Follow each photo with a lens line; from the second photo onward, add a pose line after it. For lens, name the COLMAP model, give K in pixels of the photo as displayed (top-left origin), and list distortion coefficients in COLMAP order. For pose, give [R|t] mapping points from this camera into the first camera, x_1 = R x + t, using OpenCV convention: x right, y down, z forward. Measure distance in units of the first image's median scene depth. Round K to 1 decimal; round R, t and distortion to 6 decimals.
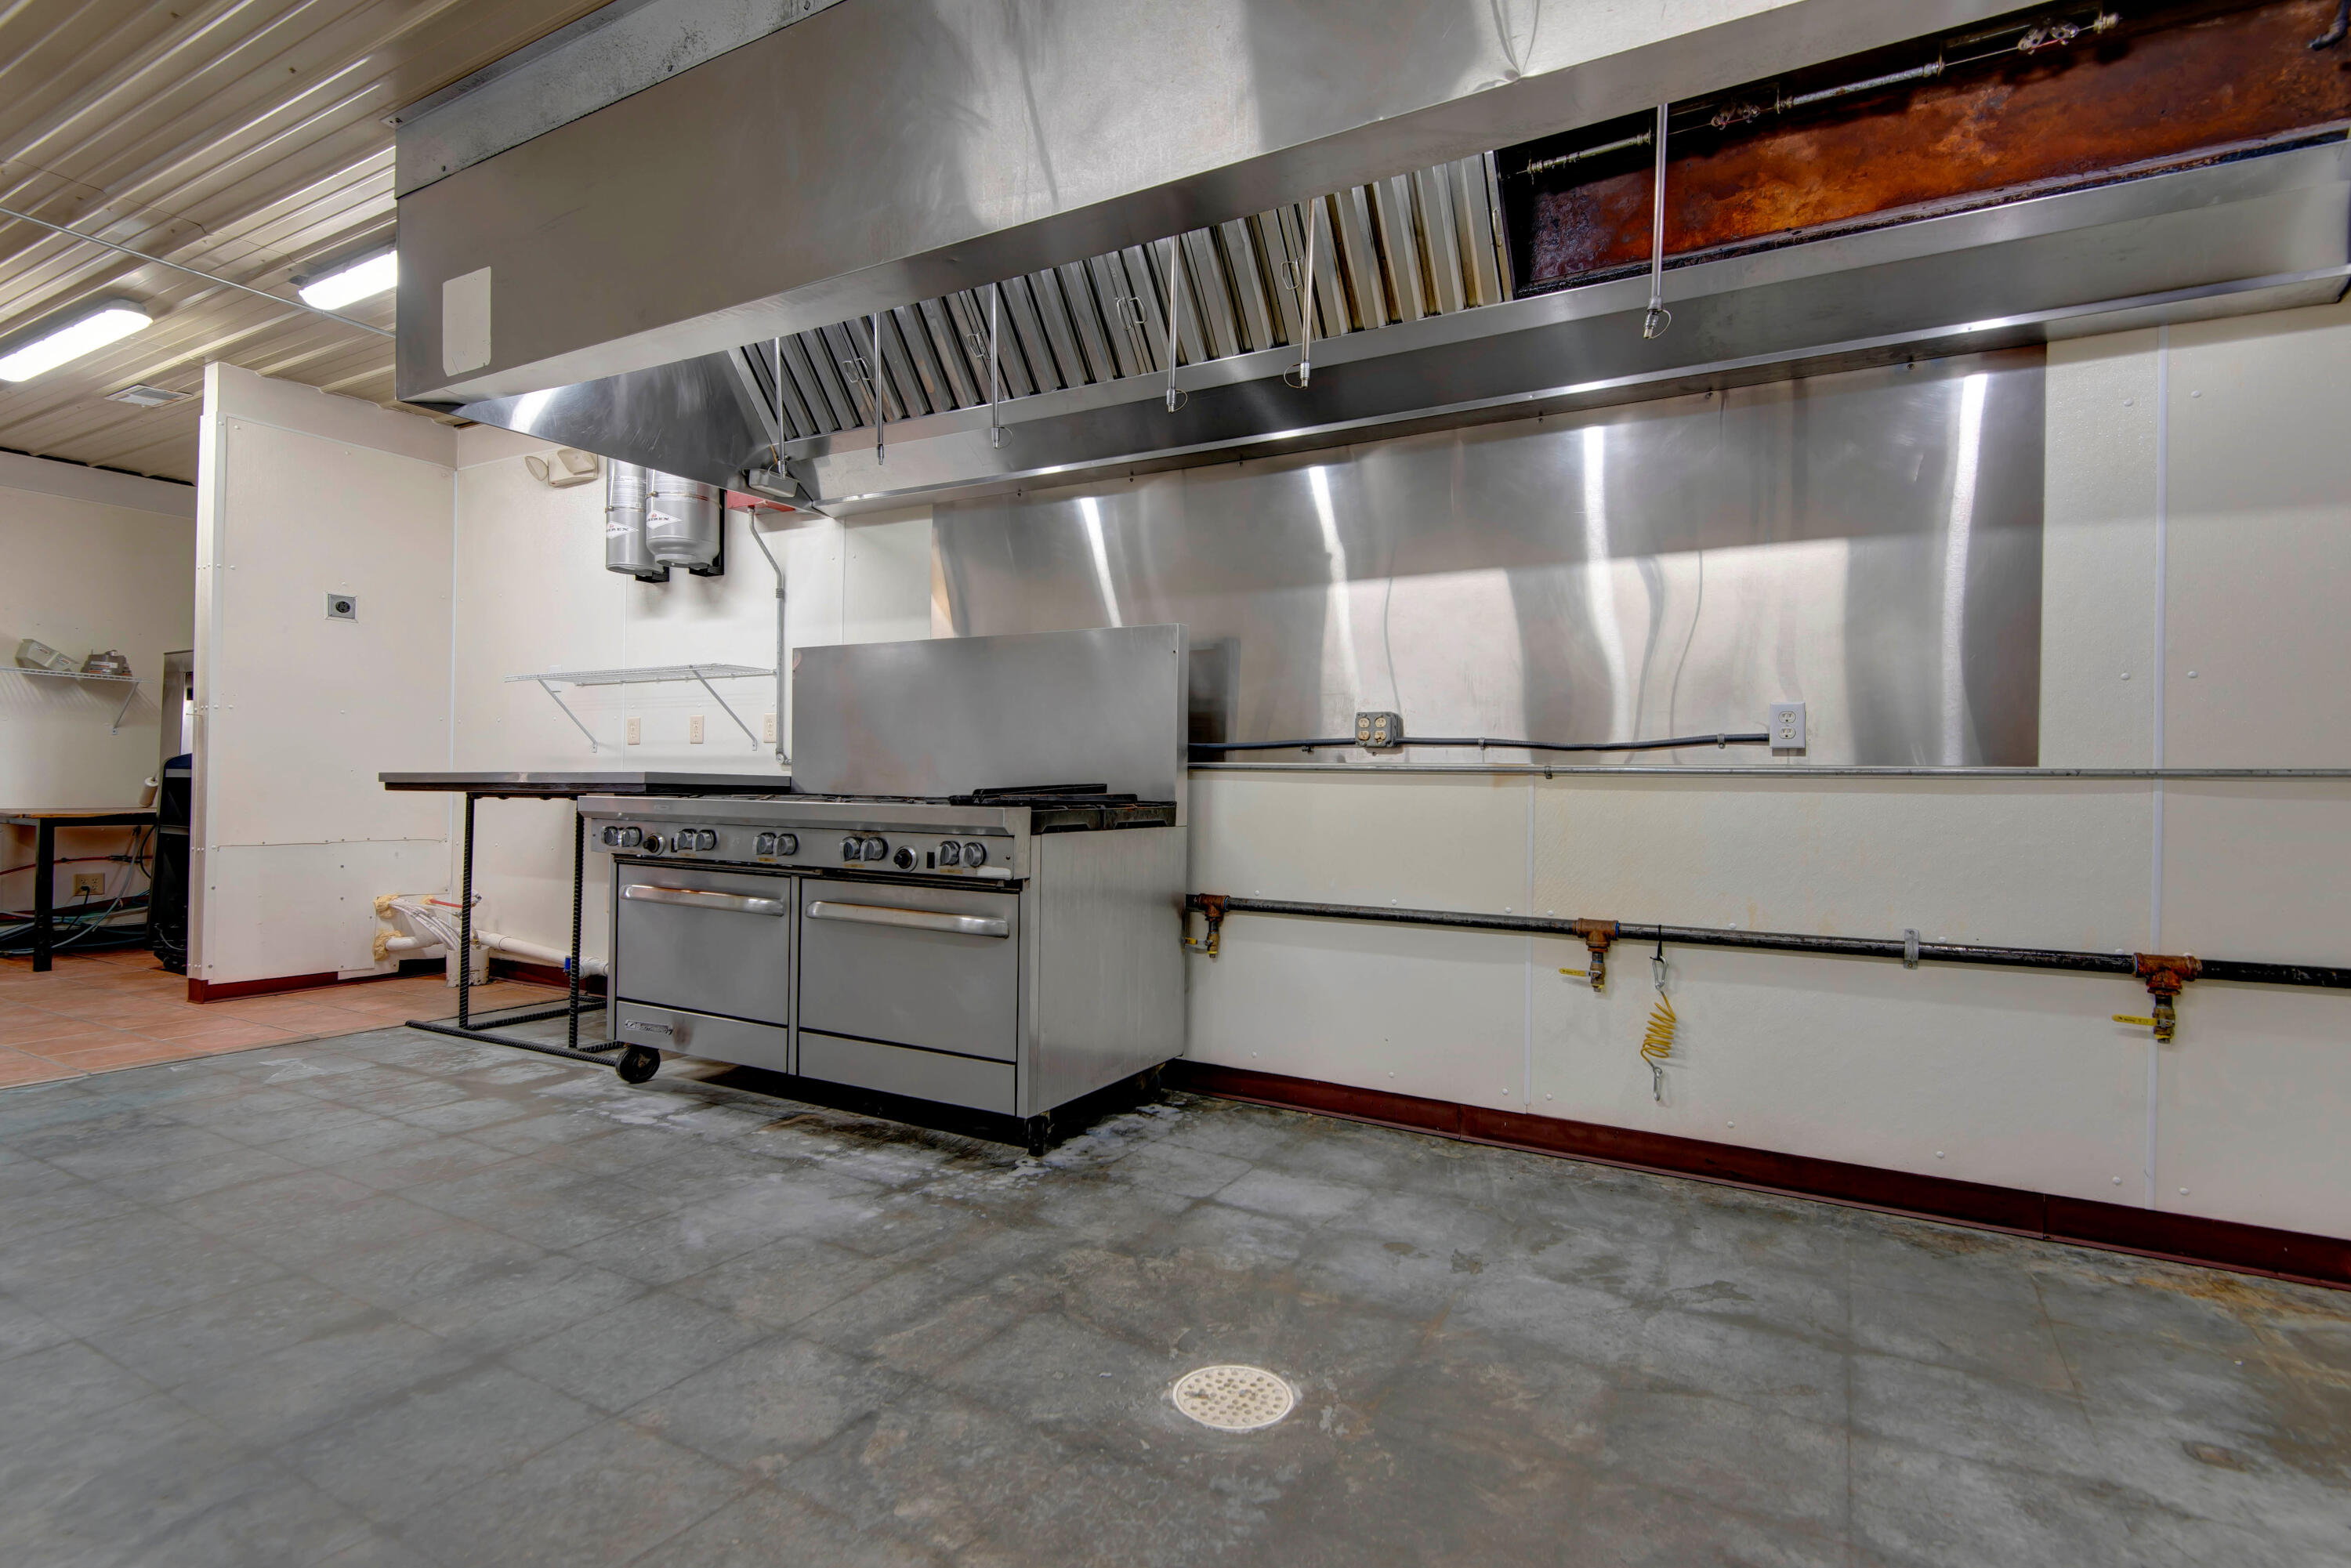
lens RADIAL K [[1067.9, 0, 1151.0], [0, 1067.9, 793.7], [0, 0, 1]] dist [0.021077, -0.010567]
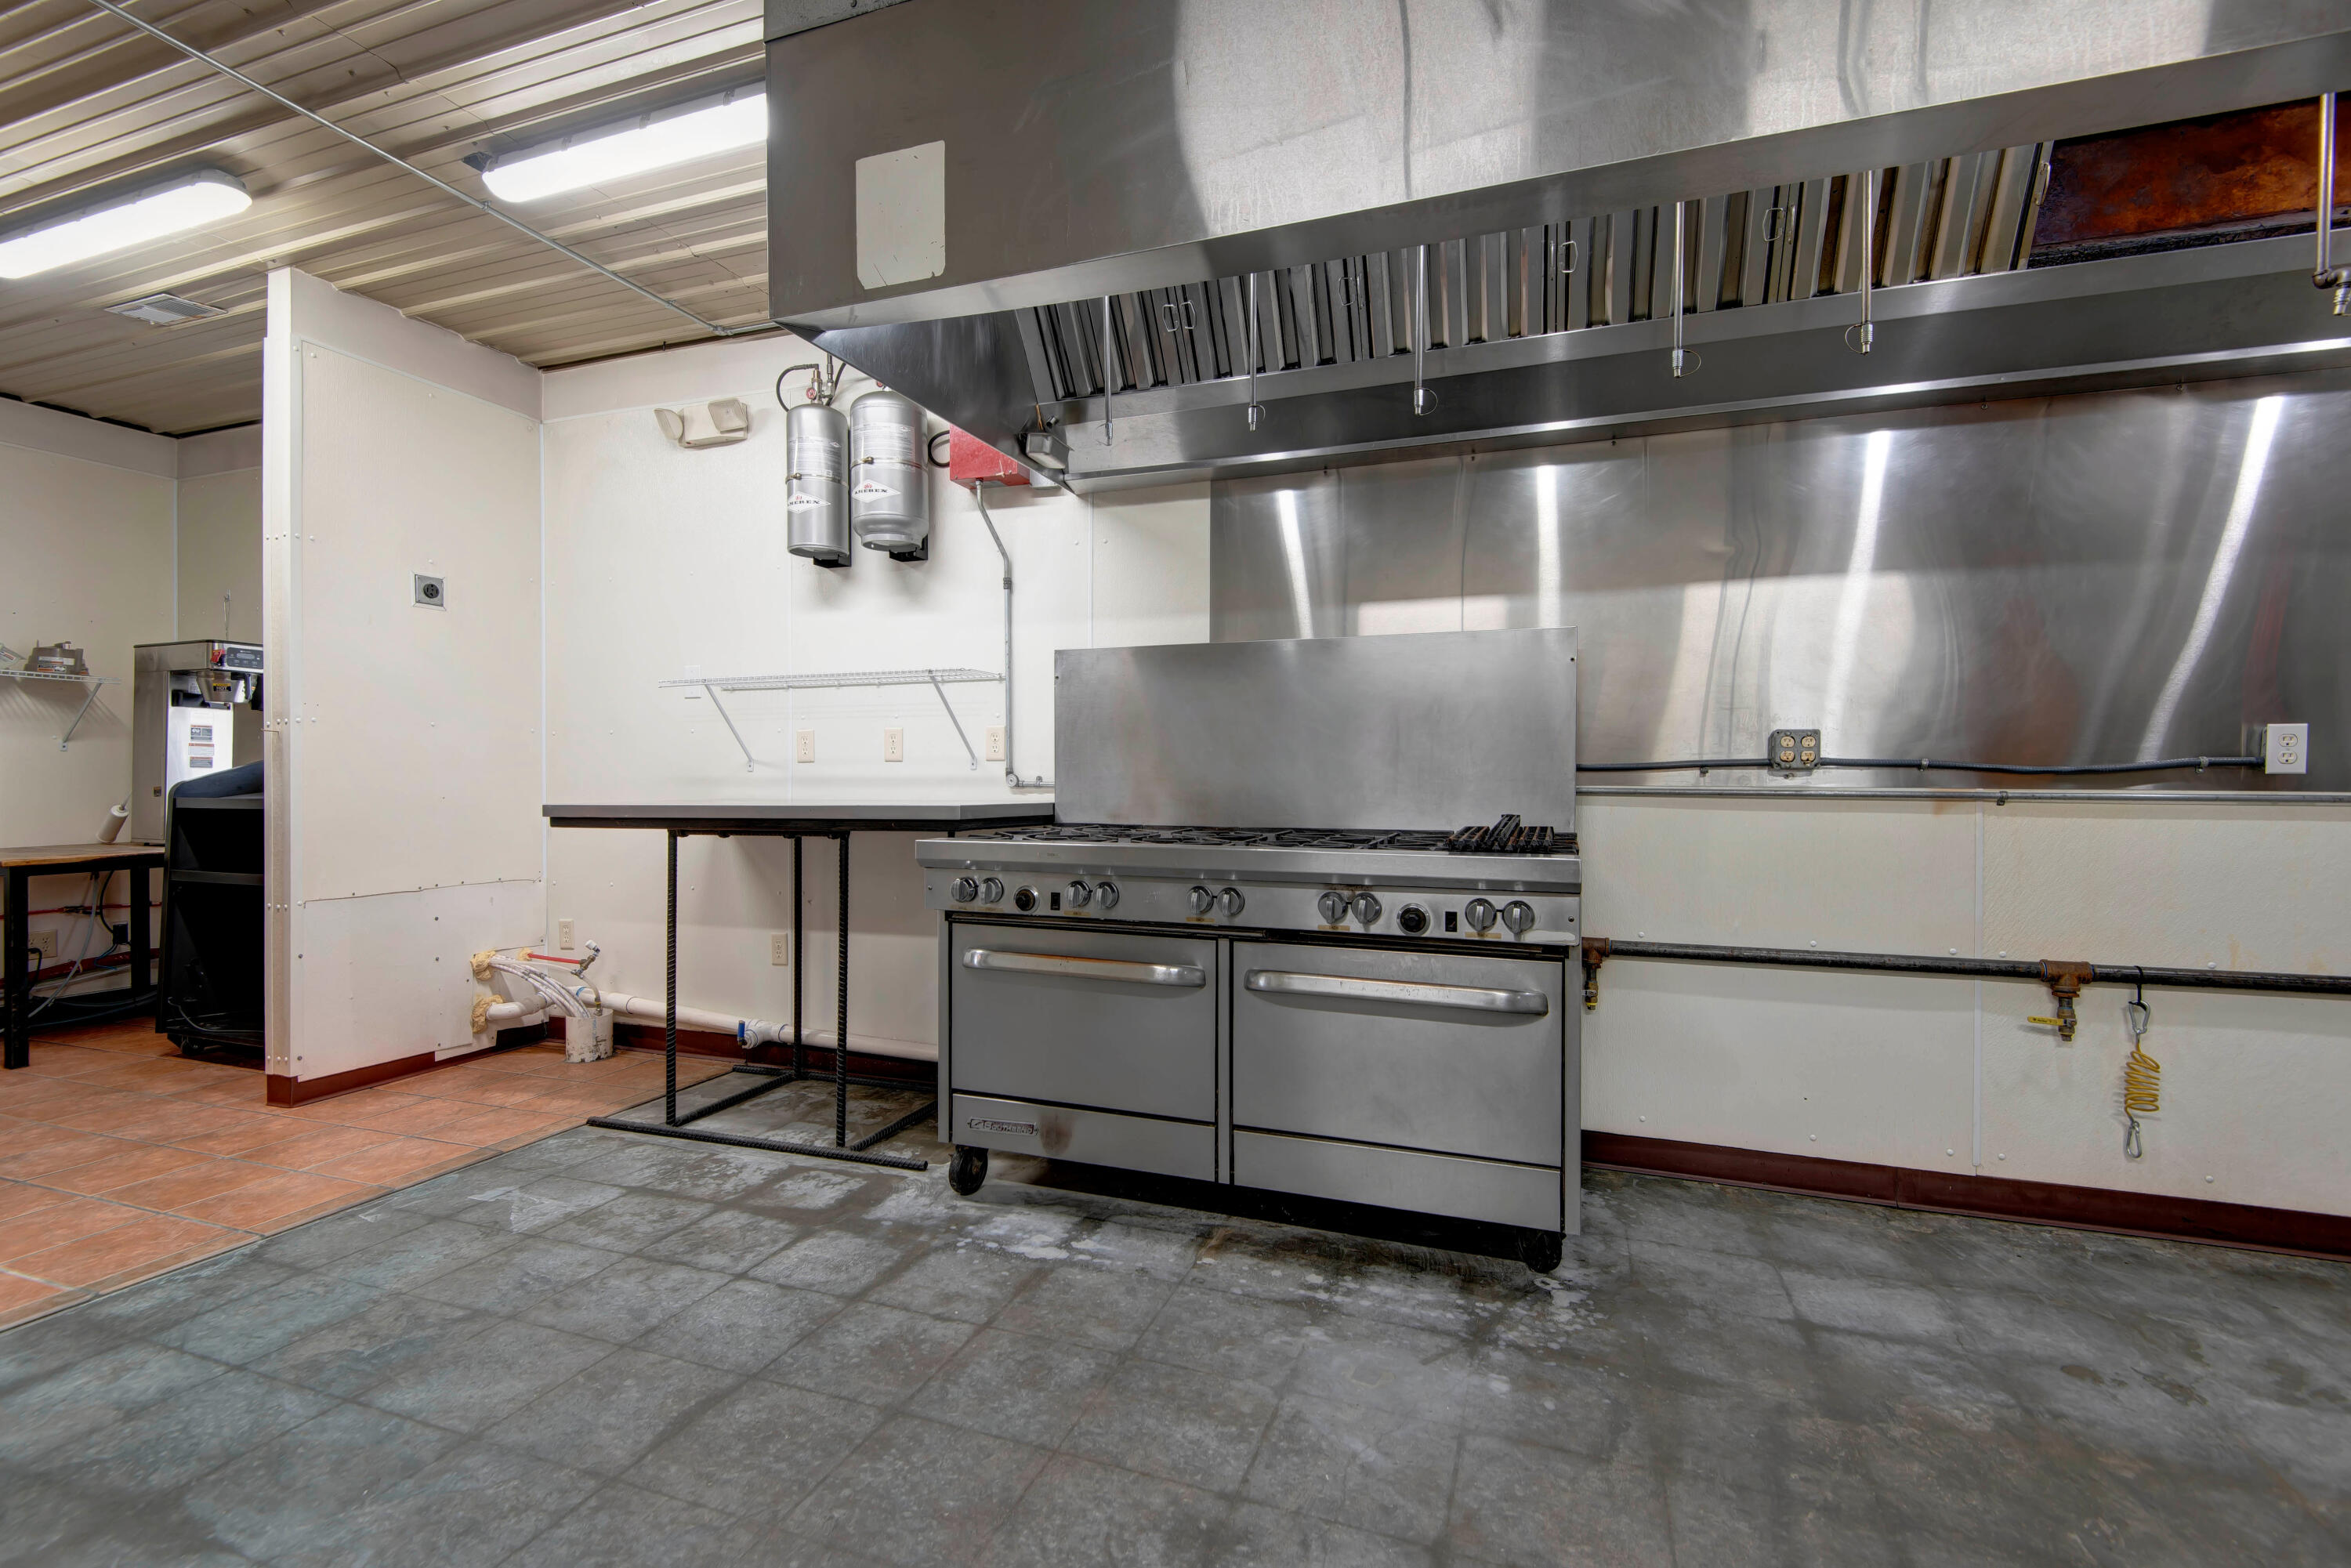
lens RADIAL K [[1067.9, 0, 1105.8], [0, 1067.9, 796.3], [0, 0, 1]] dist [0.021077, -0.010567]
pose [[0.990868, -0.009178, 0.134523, -0.489162], [0.007547, 0.999892, 0.012630, -0.038224], [-0.134625, -0.011500, 0.990830, 0.198441]]
